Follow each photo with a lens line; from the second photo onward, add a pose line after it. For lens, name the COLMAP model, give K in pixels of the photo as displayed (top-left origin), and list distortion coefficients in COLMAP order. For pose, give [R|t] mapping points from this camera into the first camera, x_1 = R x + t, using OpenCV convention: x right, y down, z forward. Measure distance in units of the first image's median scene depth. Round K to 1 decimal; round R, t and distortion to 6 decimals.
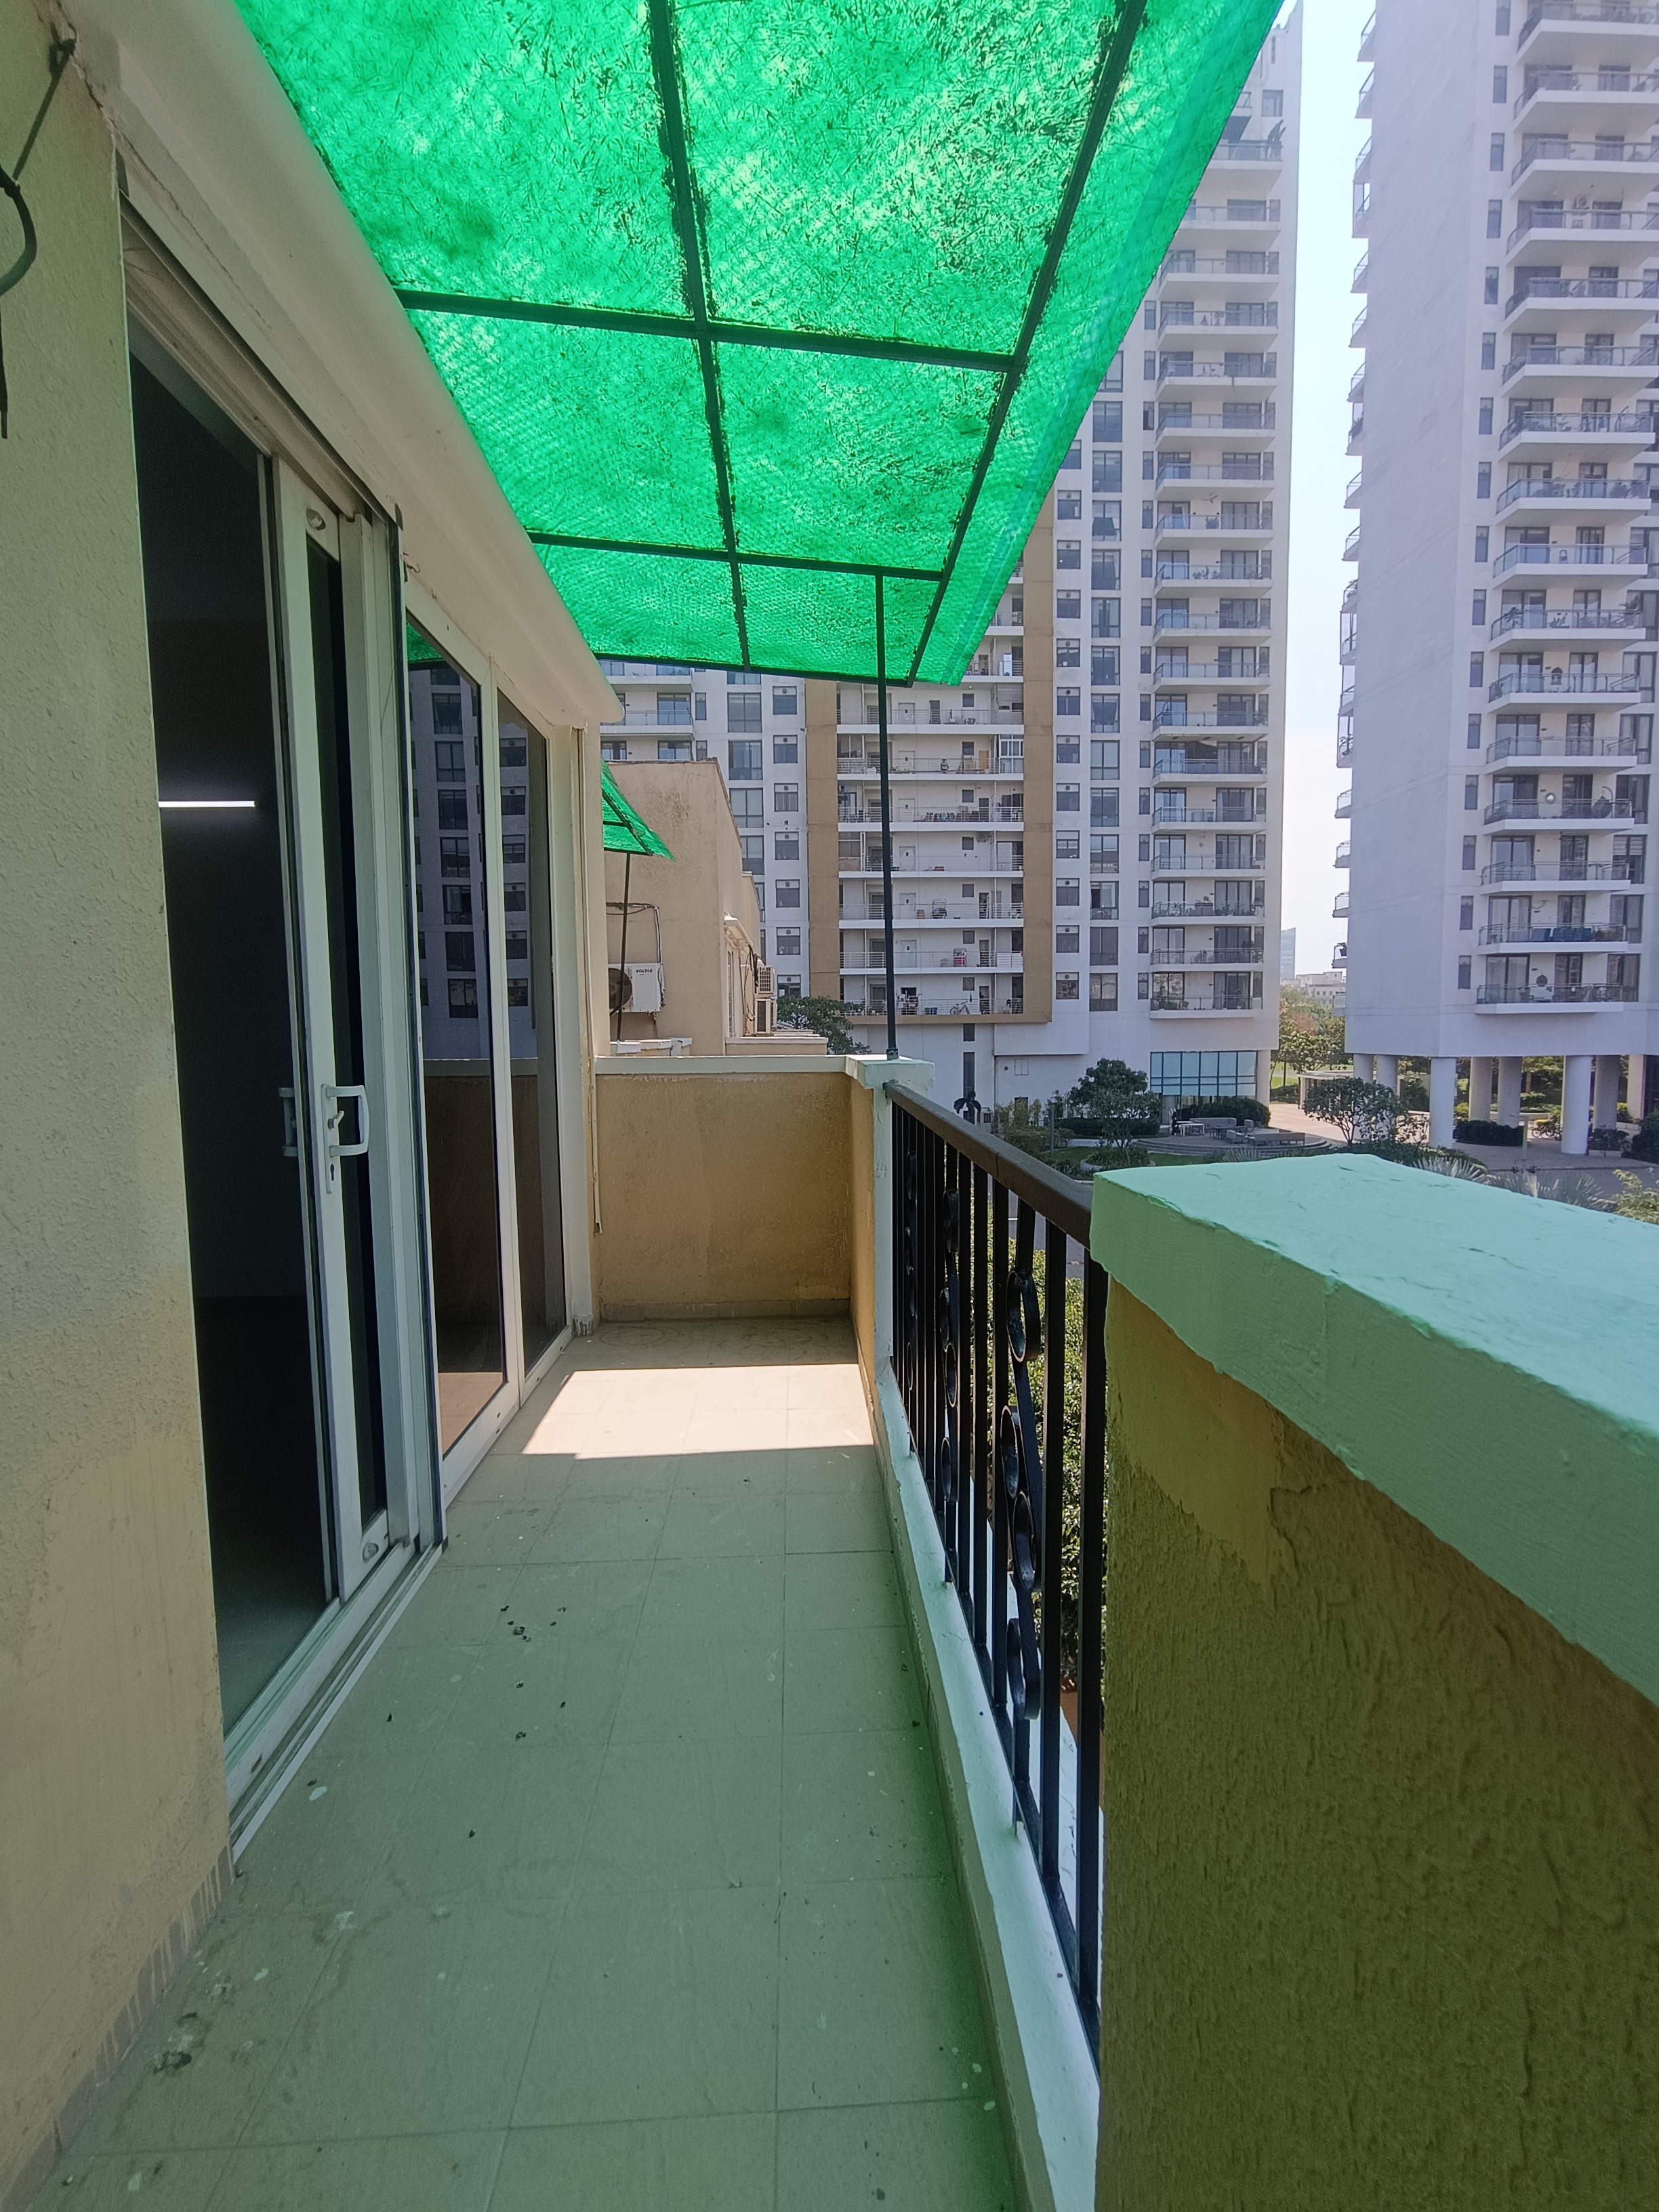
lens RADIAL K [[1025.3, 0, 843.0], [0, 1025.3, 1108.6], [0, 0, 1]] dist [-0.011816, 0.006744]
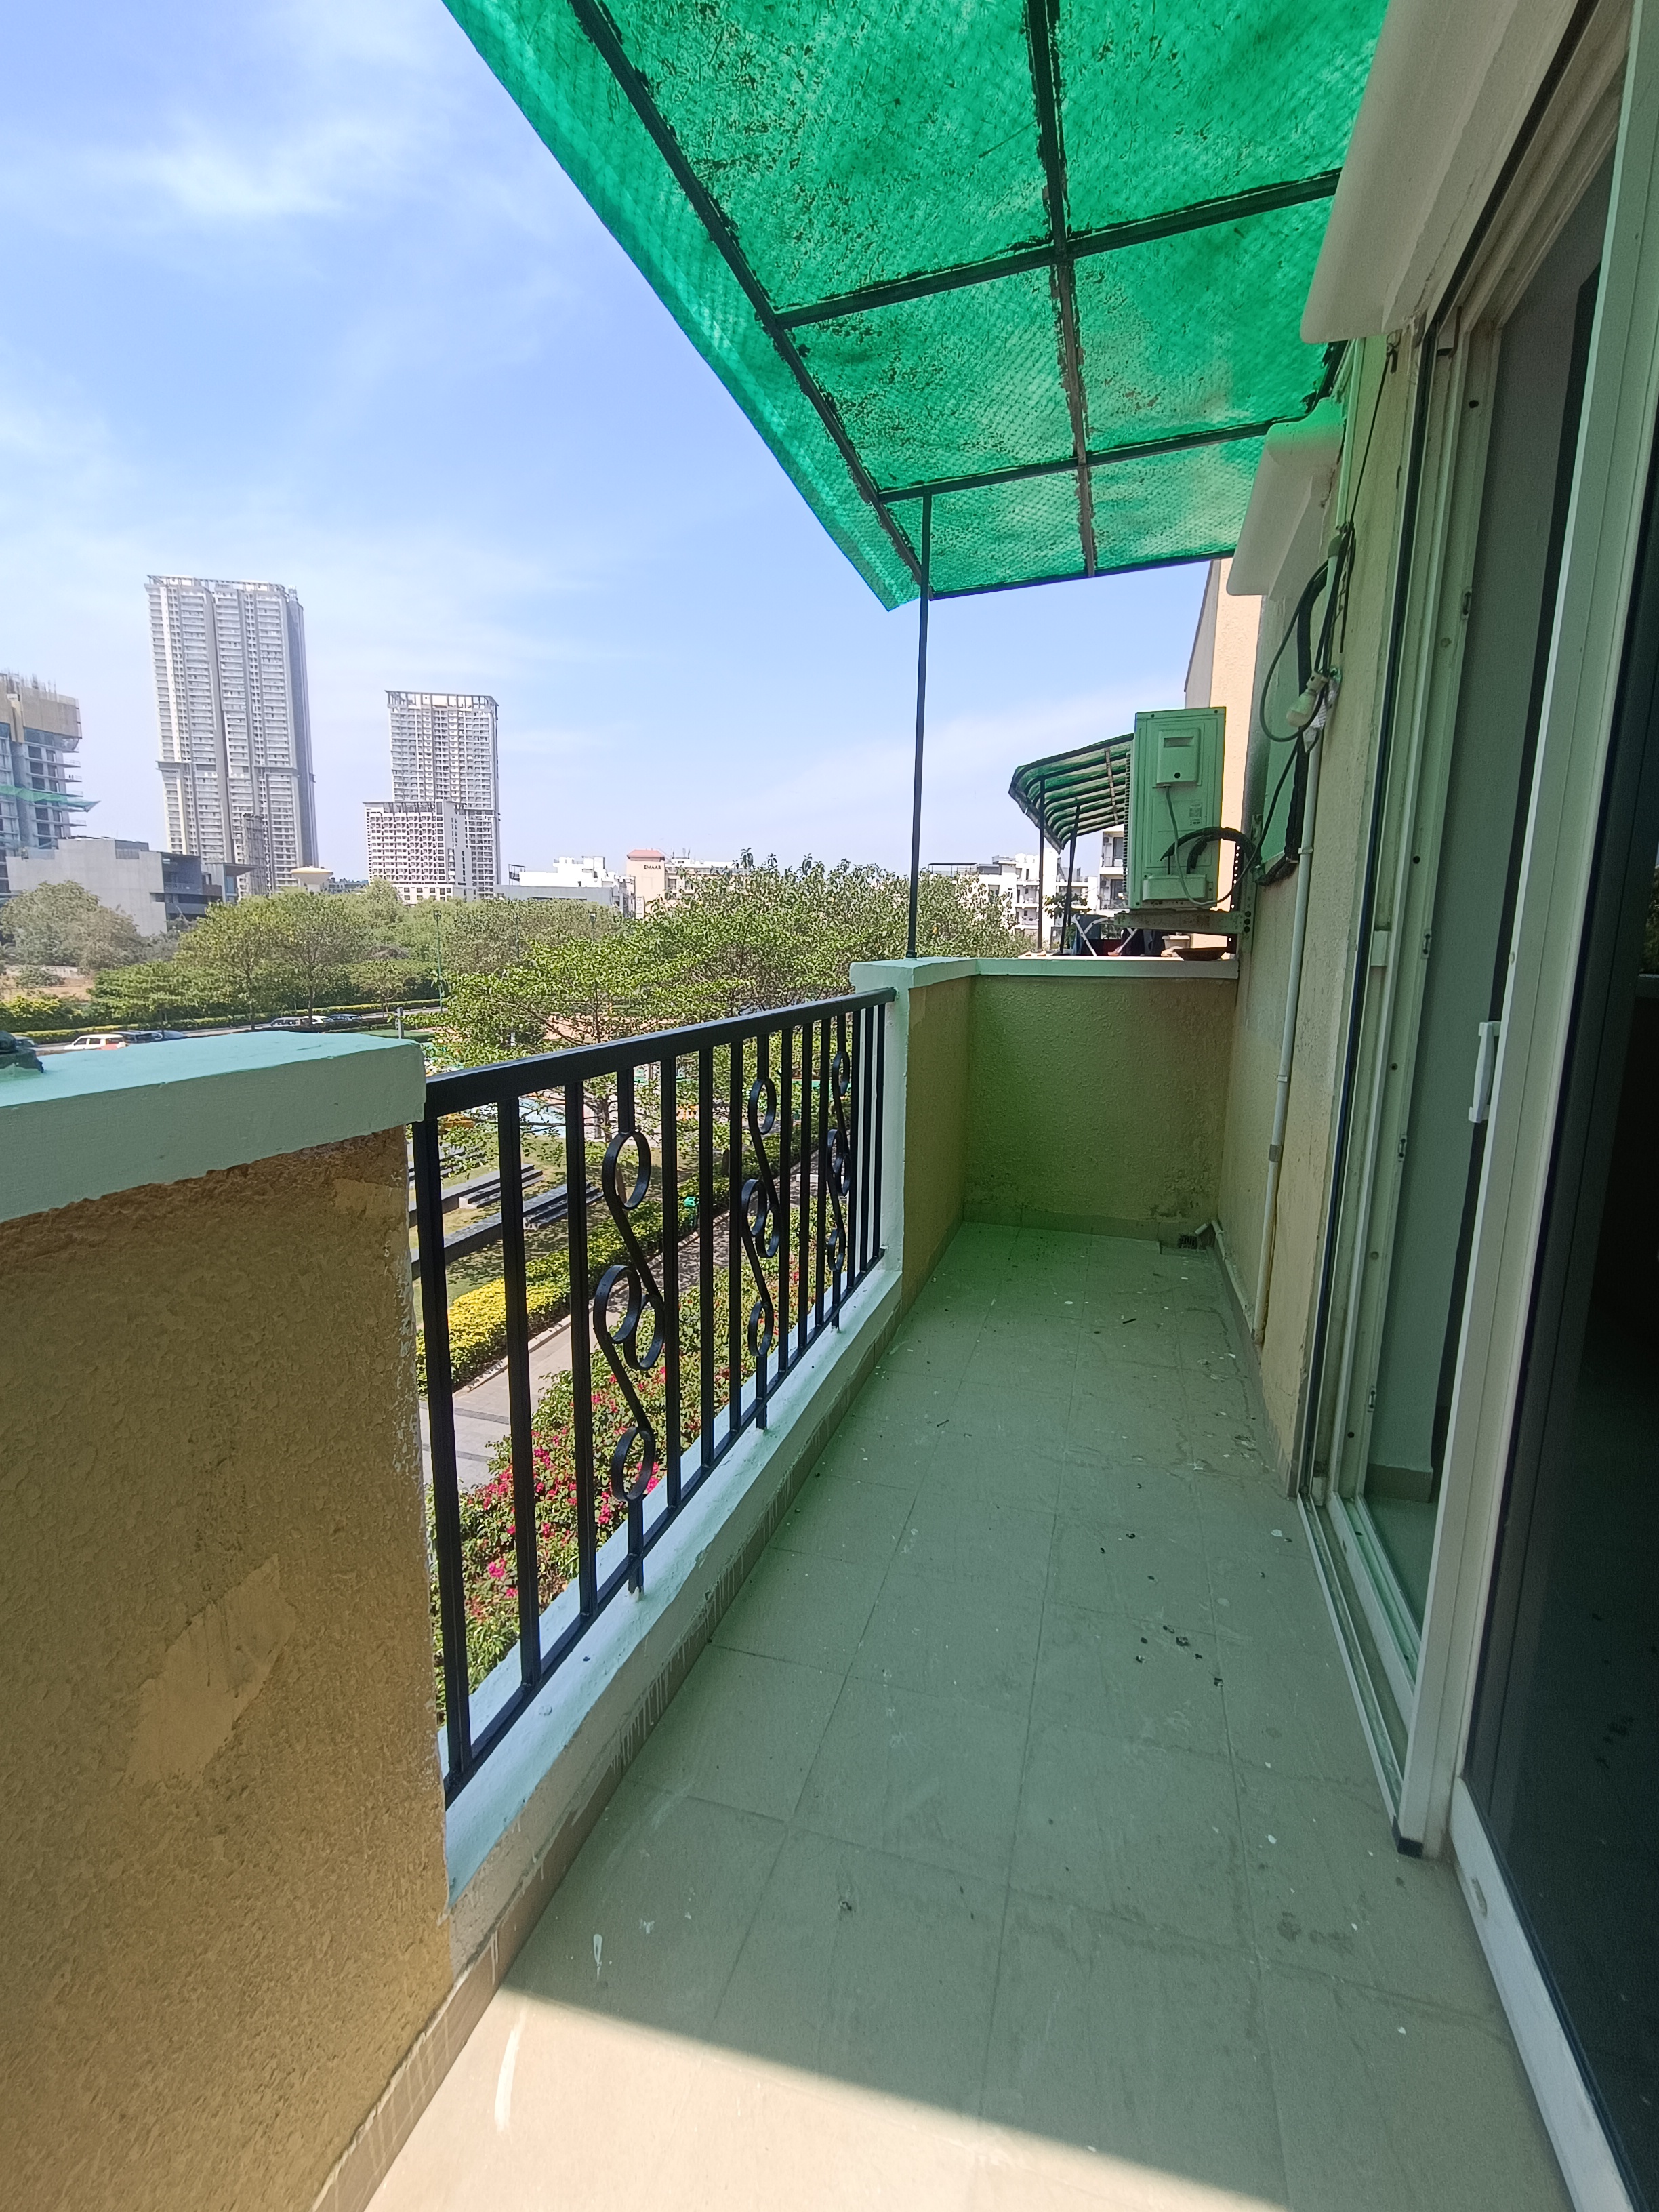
lens RADIAL K [[1025.3, 0, 851.6], [0, 1025.3, 1083.8], [0, 0, 1]] dist [-0.011816, 0.006744]
pose [[-0.952486, -0.059828, 0.298649, -0.345966], [0.010290, 0.973638, 0.227866, -0.184503], [-0.304409, 0.220112, -0.926761, 2.199266]]
